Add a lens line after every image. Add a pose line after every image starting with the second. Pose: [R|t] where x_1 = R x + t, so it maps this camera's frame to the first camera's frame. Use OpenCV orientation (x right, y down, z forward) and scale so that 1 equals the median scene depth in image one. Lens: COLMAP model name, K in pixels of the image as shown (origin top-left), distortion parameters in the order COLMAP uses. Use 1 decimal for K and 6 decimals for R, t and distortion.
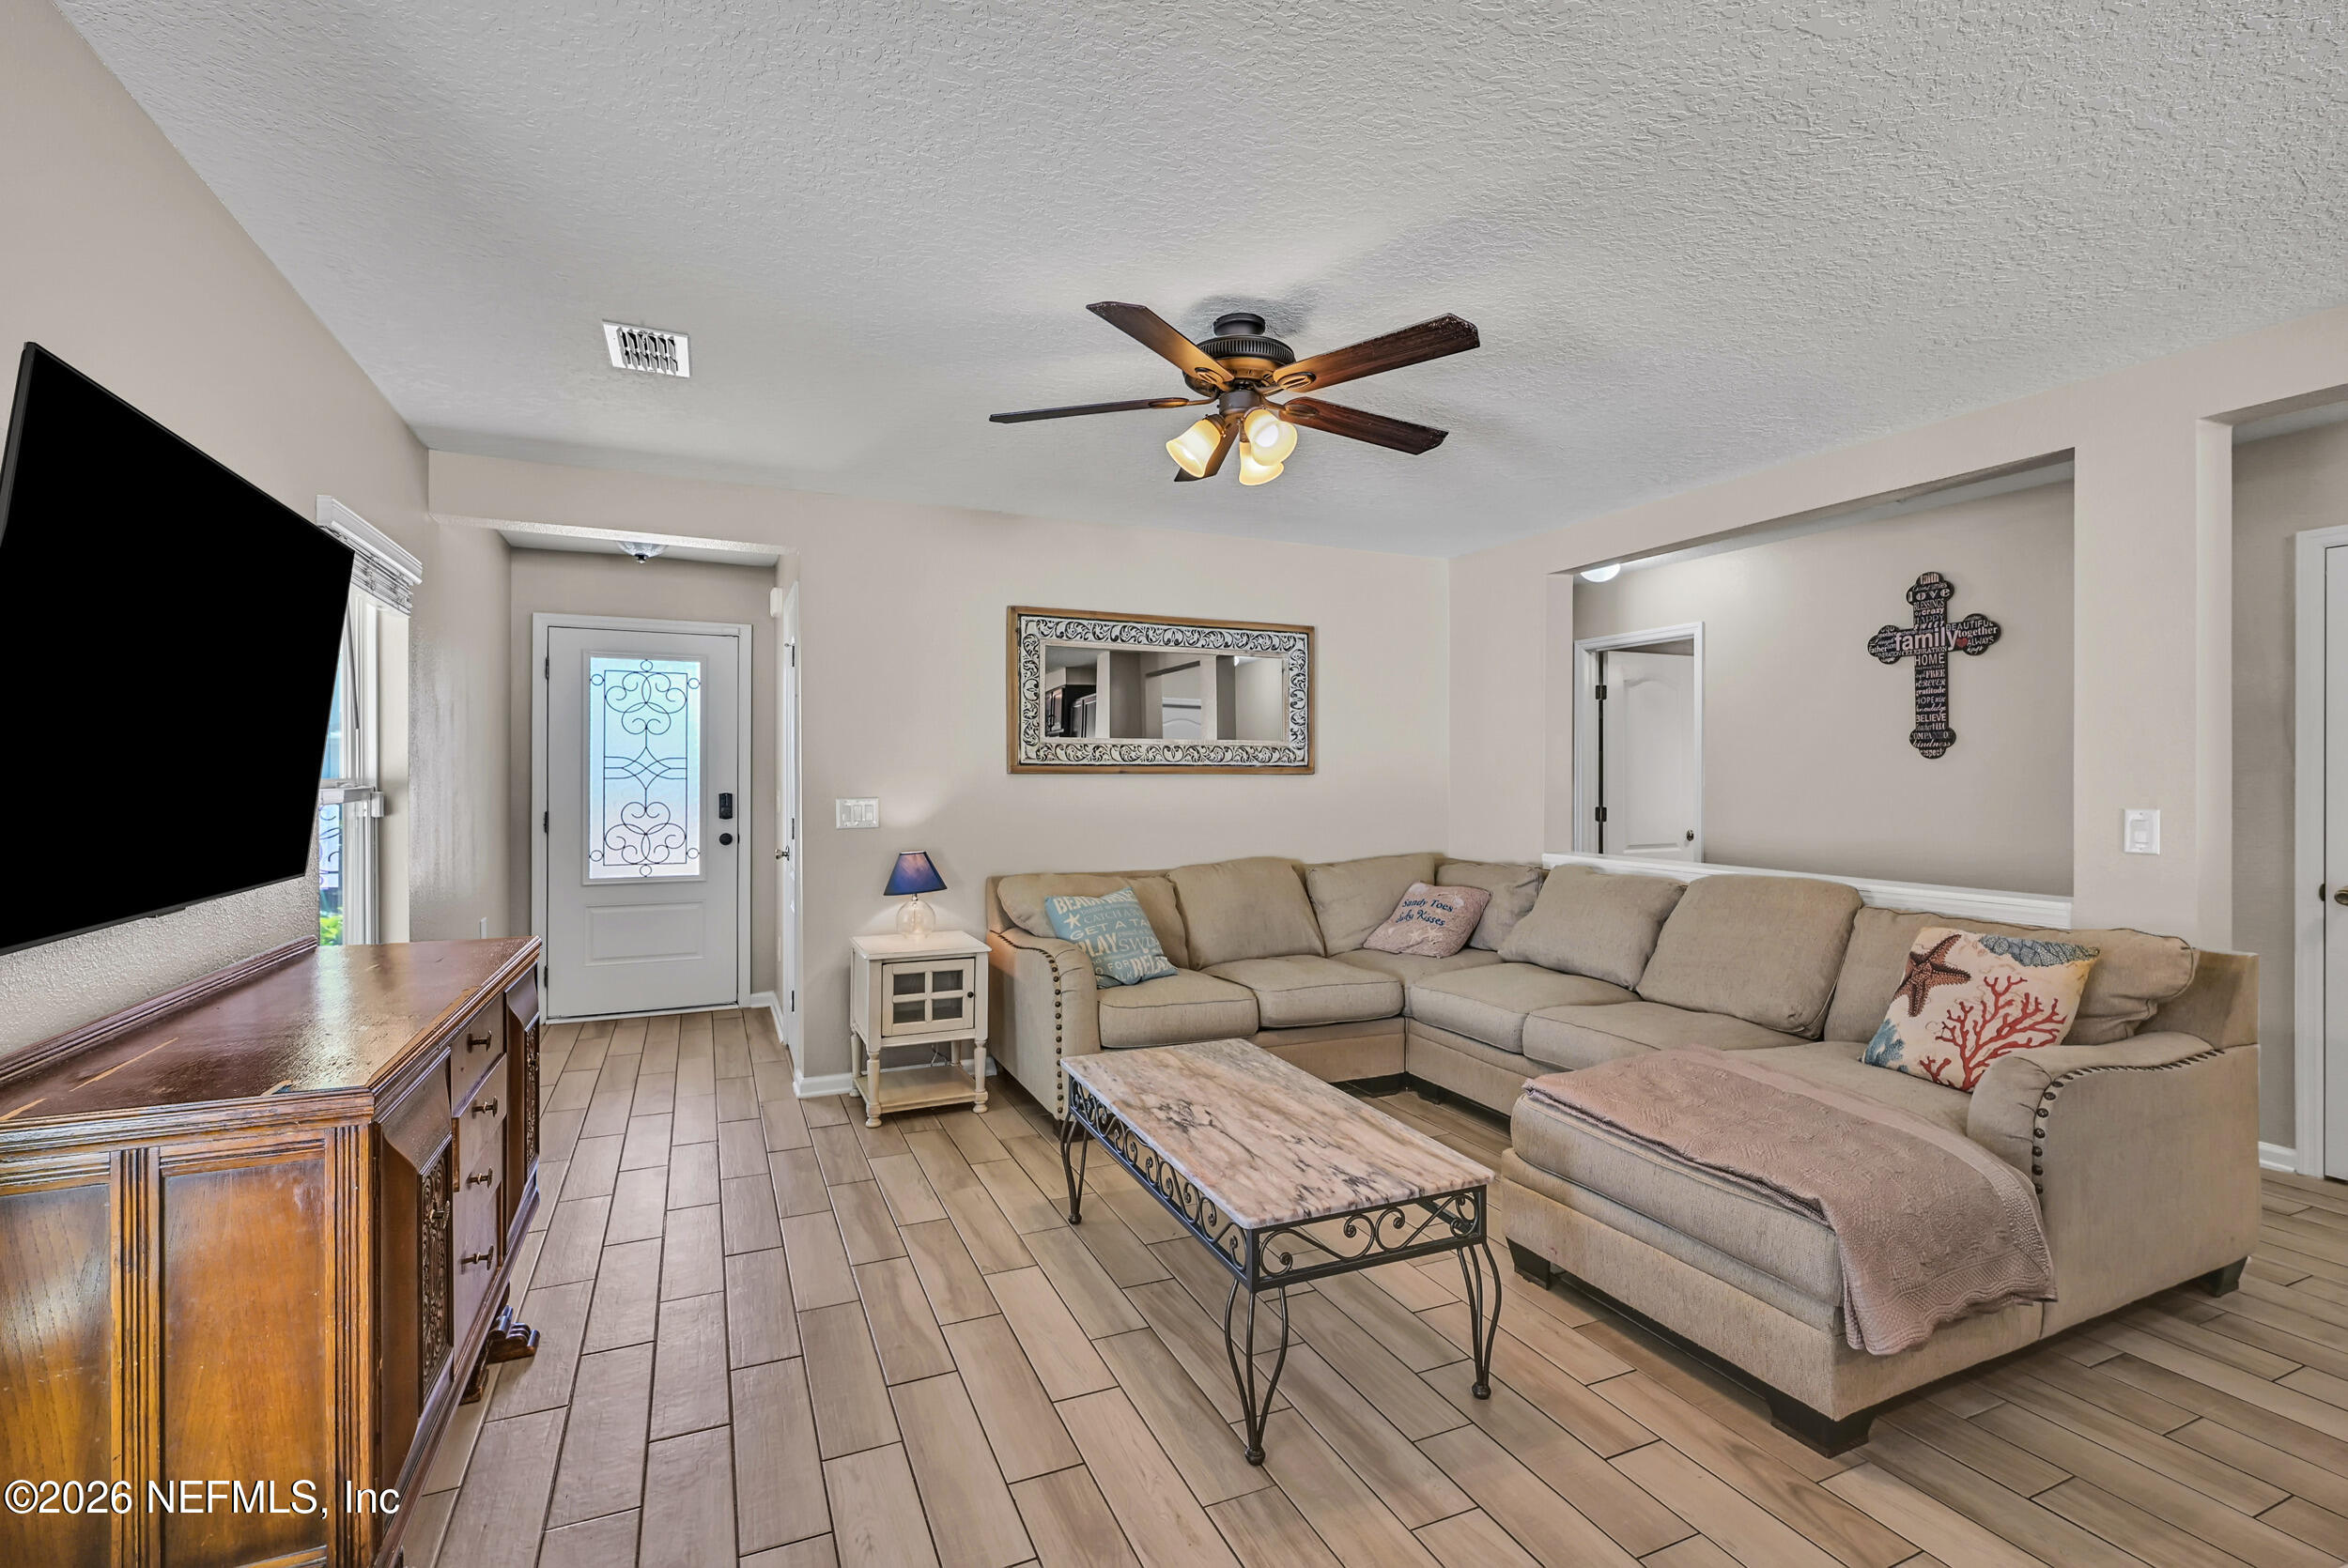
lens RADIAL K [[1064.1, 0, 1185.4], [0, 1064.1, 785.4], [0, 0, 1]] dist [0.001347, -0.000796]
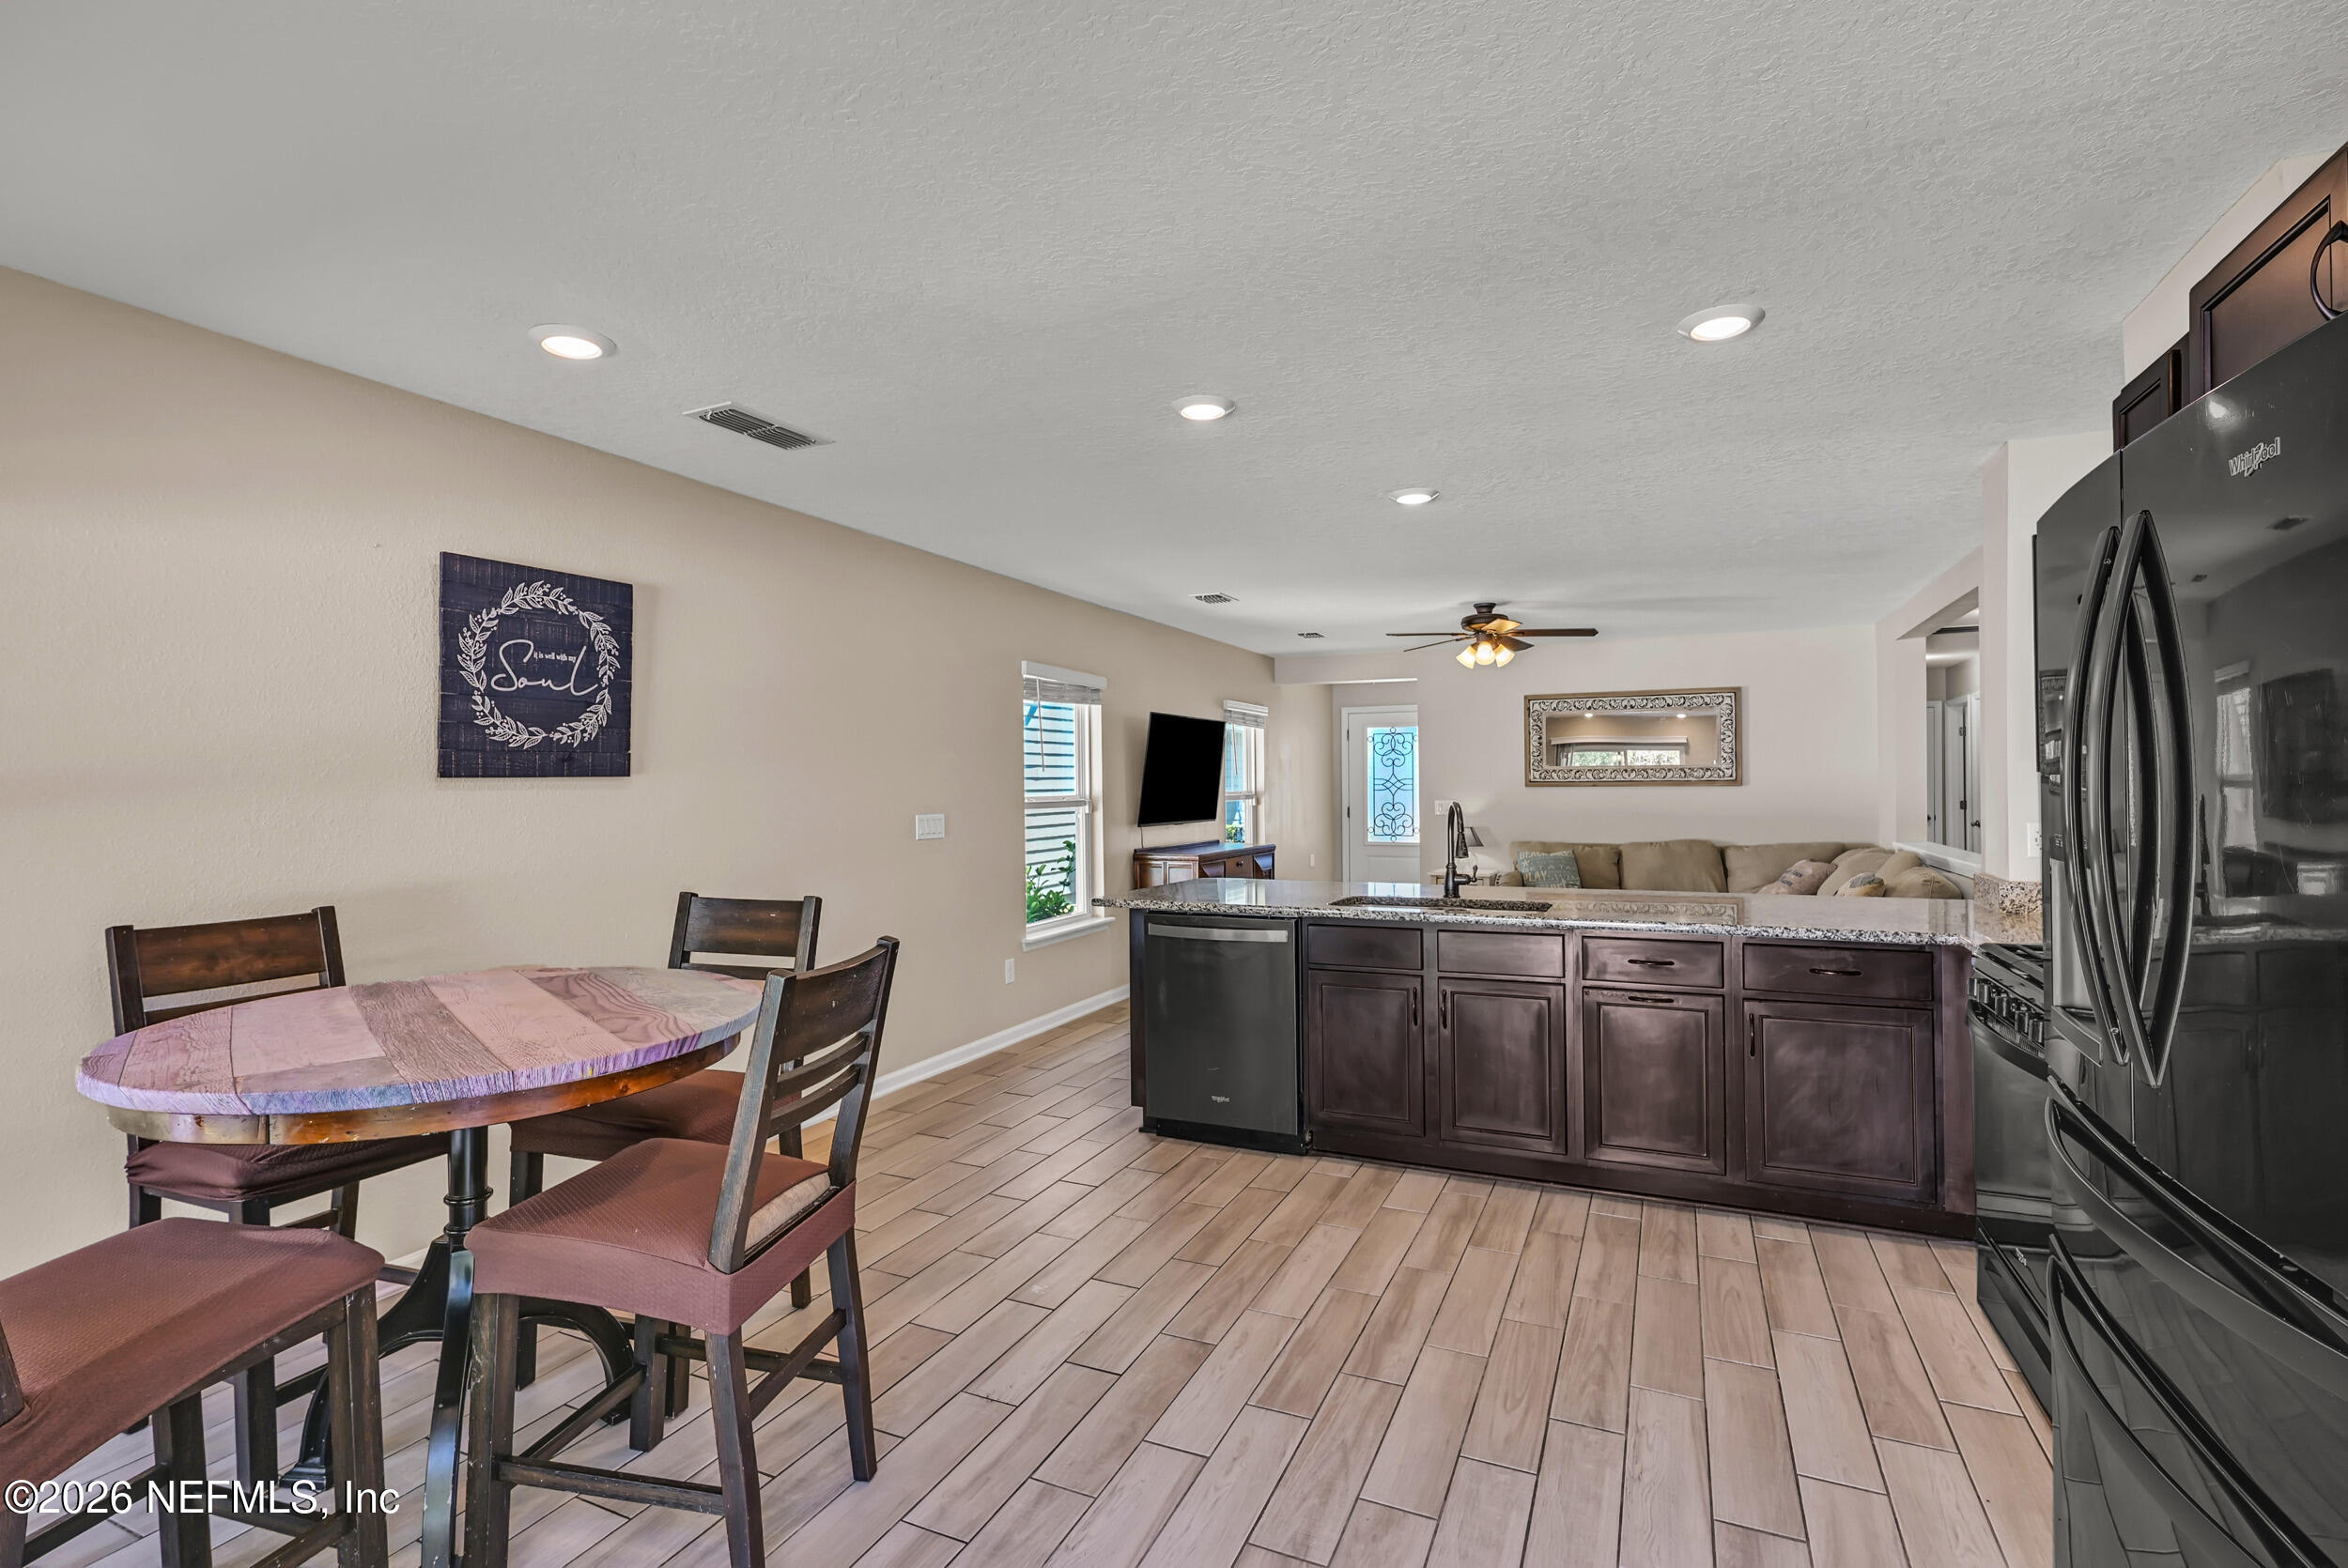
lens RADIAL K [[1064.1, 0, 1165.8], [0, 1064.1, 795.7], [0, 0, 1]] dist [0.001347, -0.000796]
pose [[0.655865, -0.000082, -0.754878, 0.858202], [0.001300, 0.999999, 0.001020, 0.001178], [0.754877, -0.001650, 0.655865, -0.708879]]
